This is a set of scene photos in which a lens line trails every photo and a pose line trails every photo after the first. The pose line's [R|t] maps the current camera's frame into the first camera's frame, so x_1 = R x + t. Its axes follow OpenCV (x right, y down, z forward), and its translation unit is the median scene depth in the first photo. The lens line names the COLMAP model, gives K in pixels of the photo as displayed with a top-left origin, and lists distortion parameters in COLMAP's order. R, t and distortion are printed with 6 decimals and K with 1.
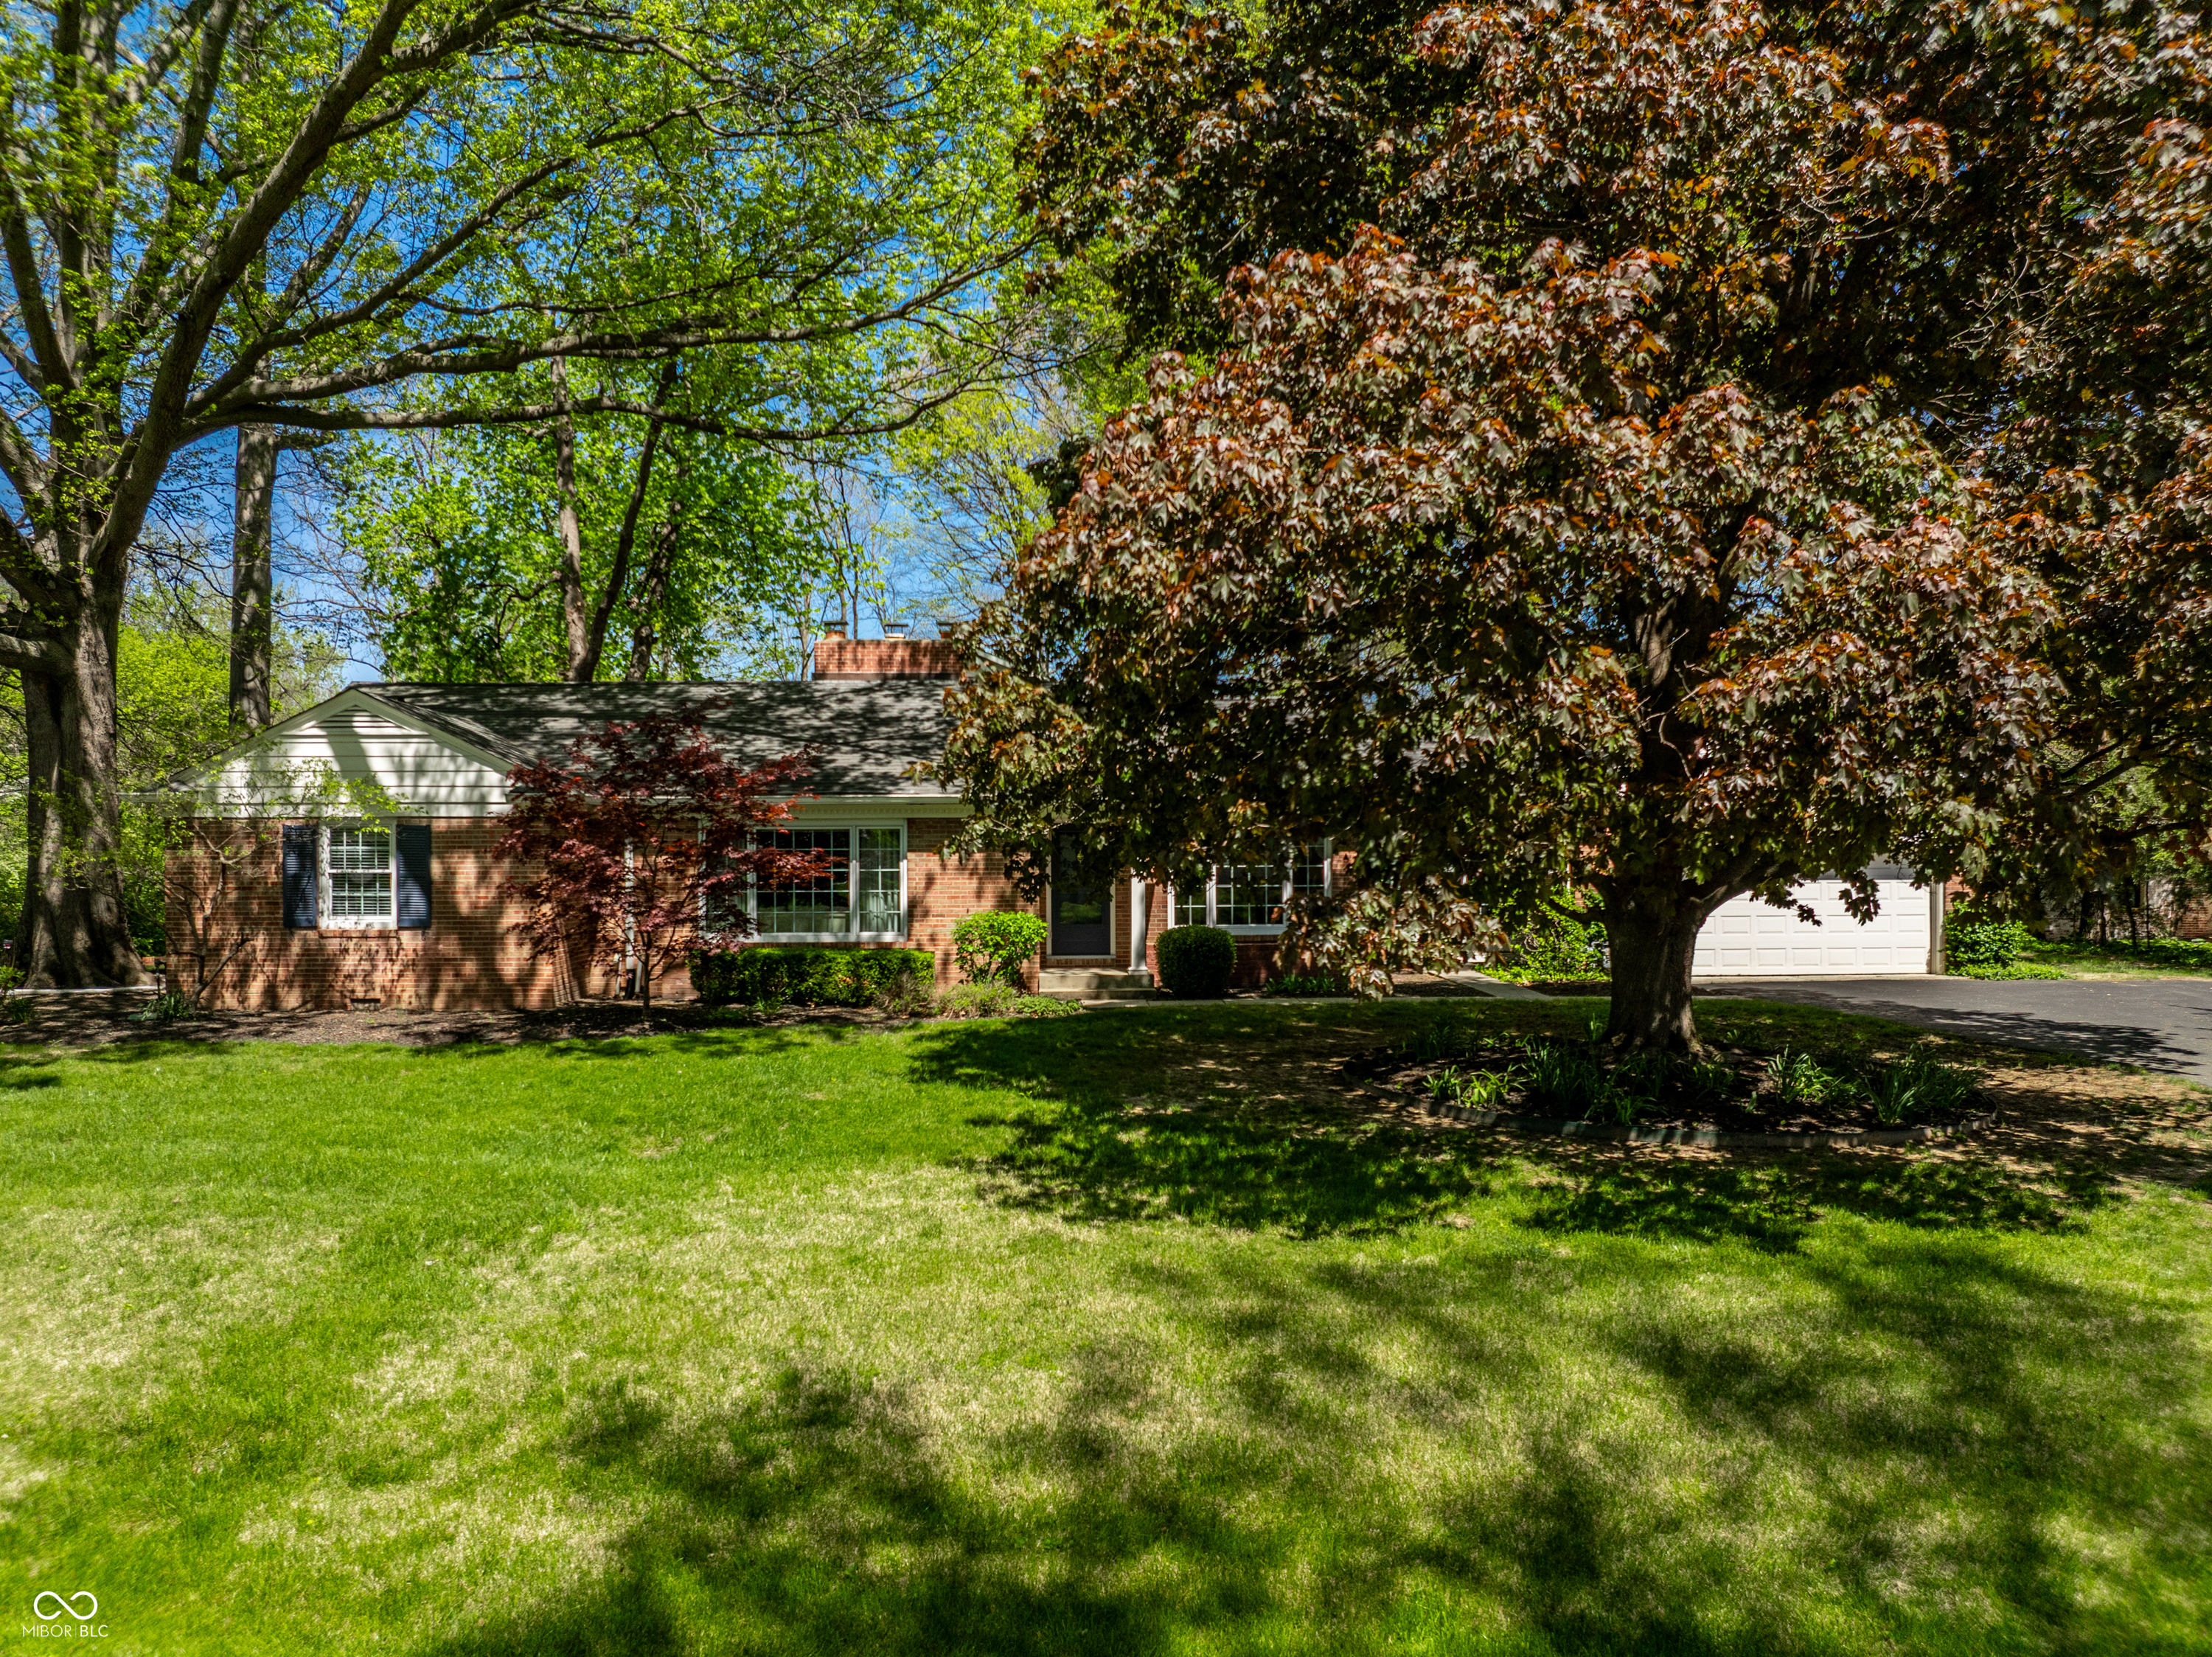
lens RADIAL K [[1556.0, 0, 1110.1], [0, 1556.0, 830.4], [0, 0, 1]] dist [-0.050704, 0.022429]
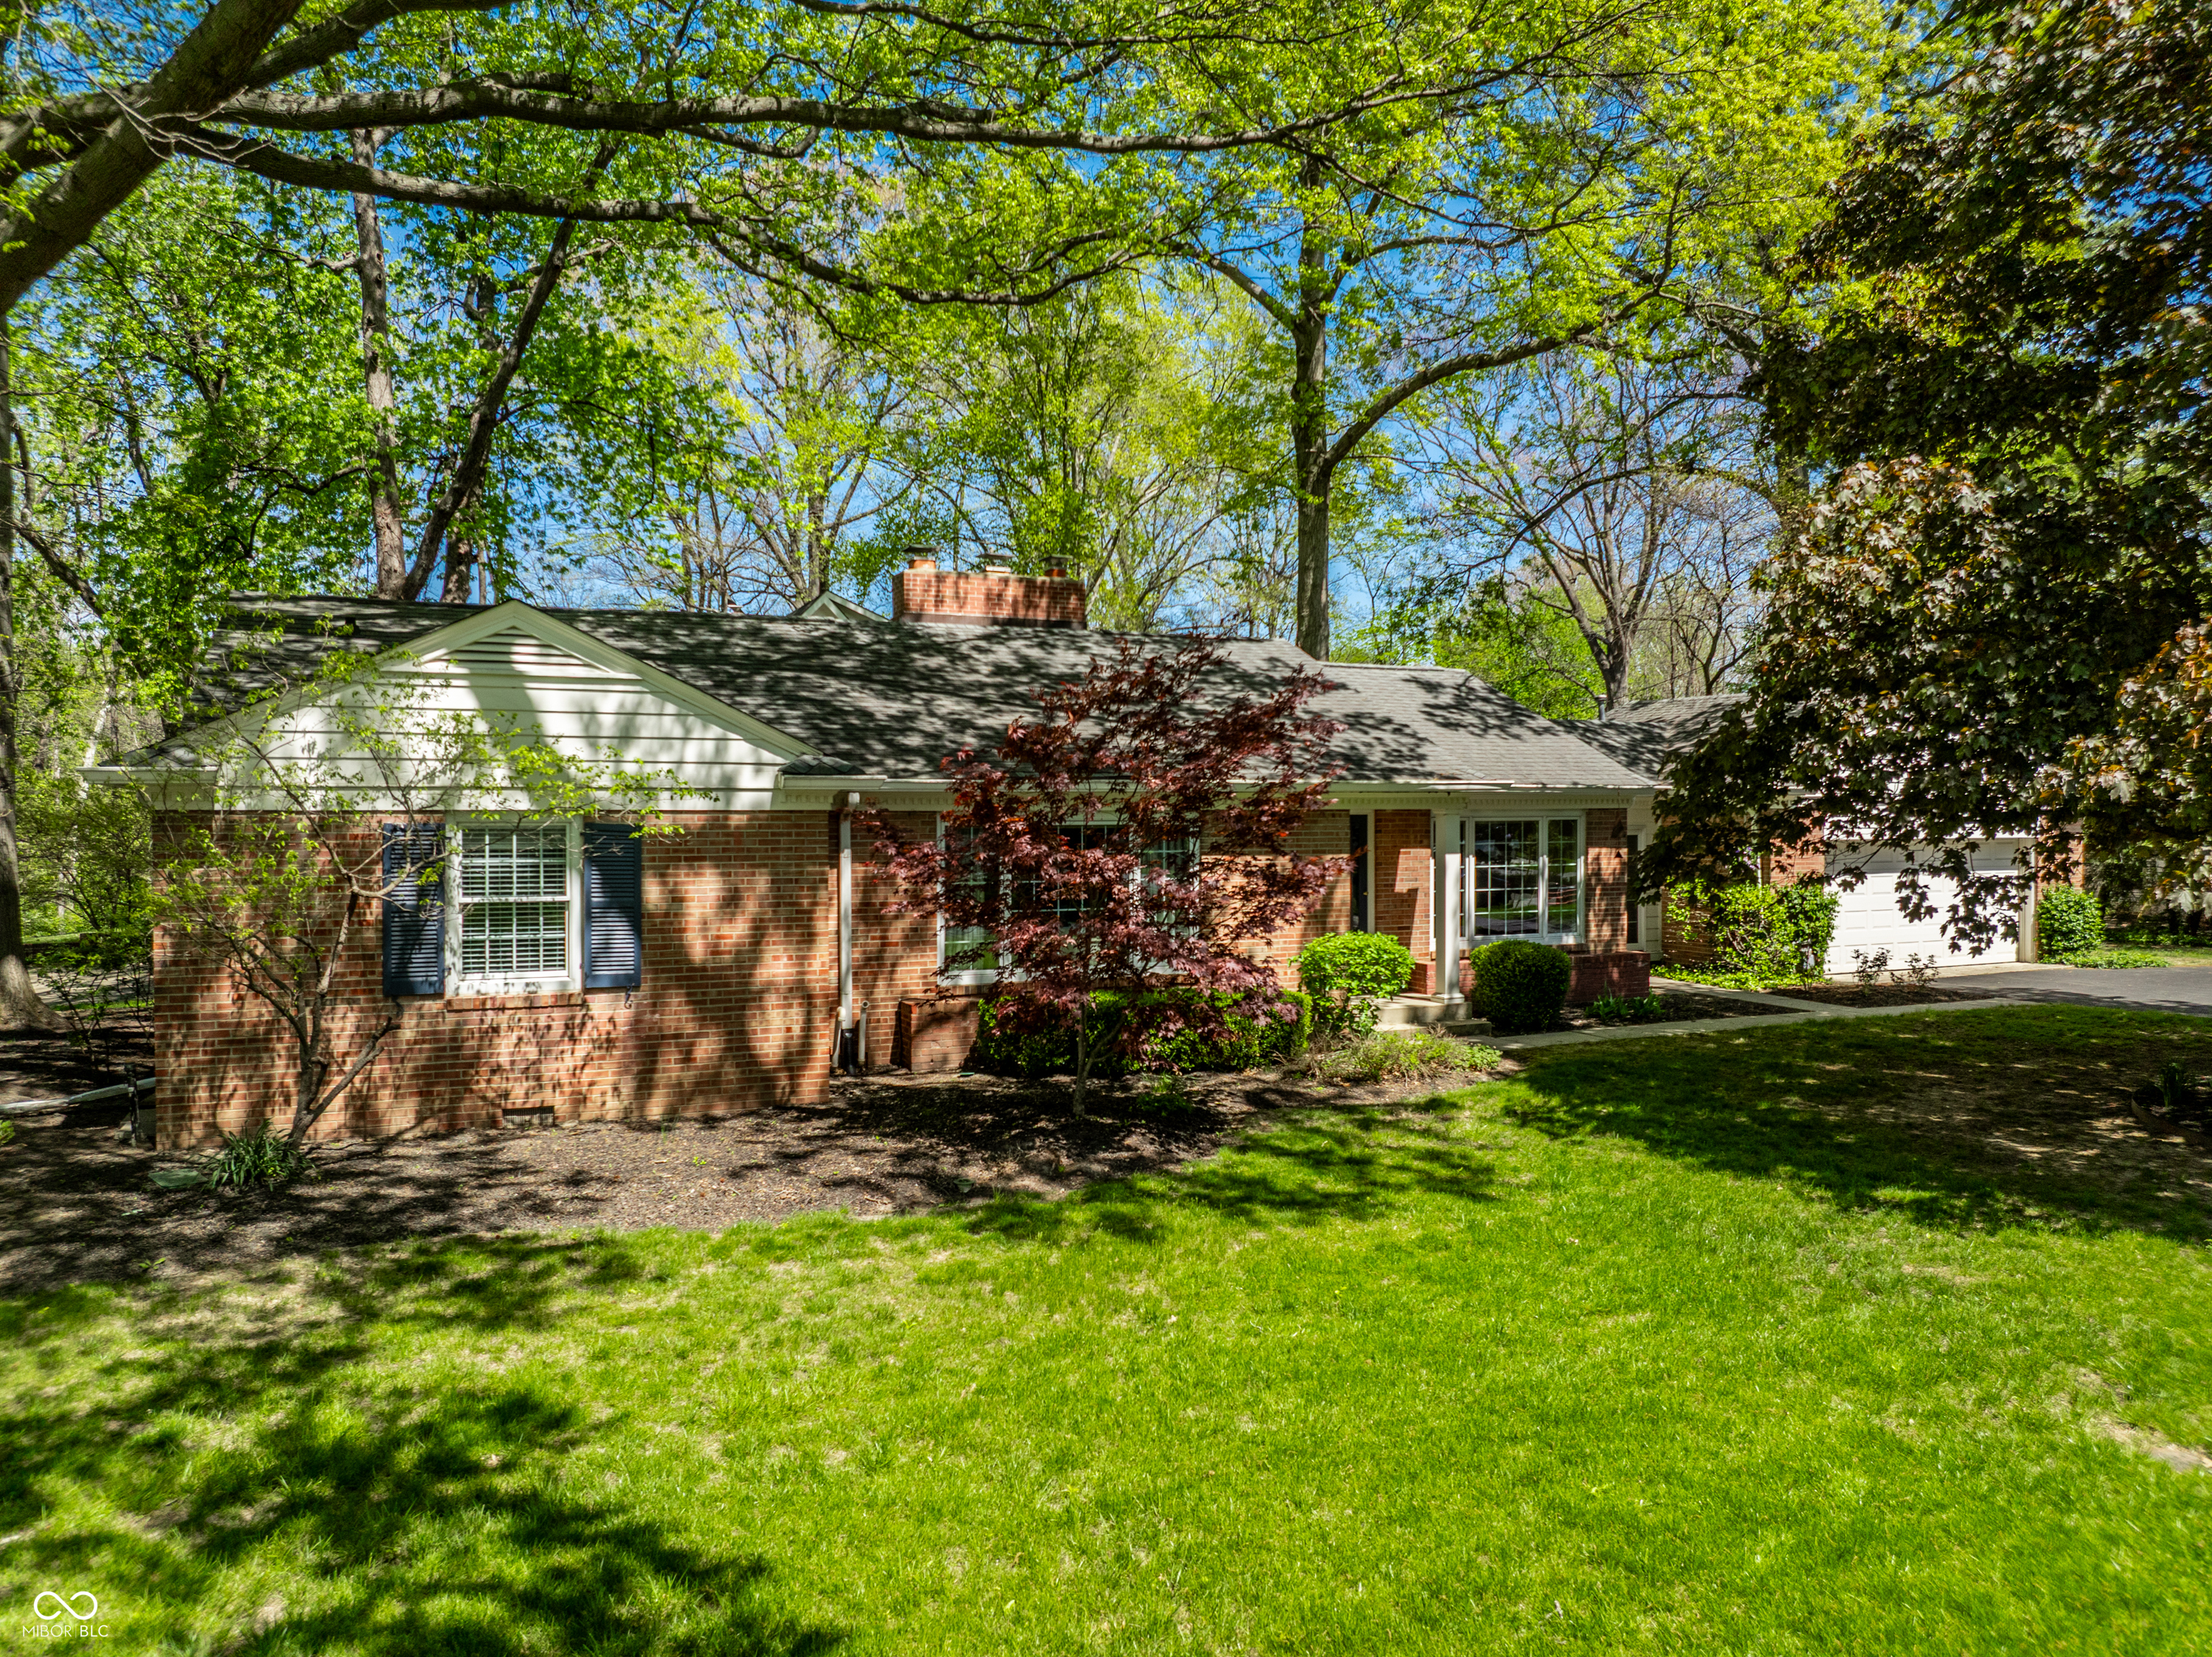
lens RADIAL K [[1556.0, 0, 1108.2], [0, 1556.0, 826.6], [0, 0, 1]] dist [-0.050704, 0.022429]
pose [[0.925886, -0.001395, 0.377801, -0.503372], [-0.006179, 0.999804, 0.018834, -0.015196], [-0.377753, -0.019773, 0.925695, 0.344999]]
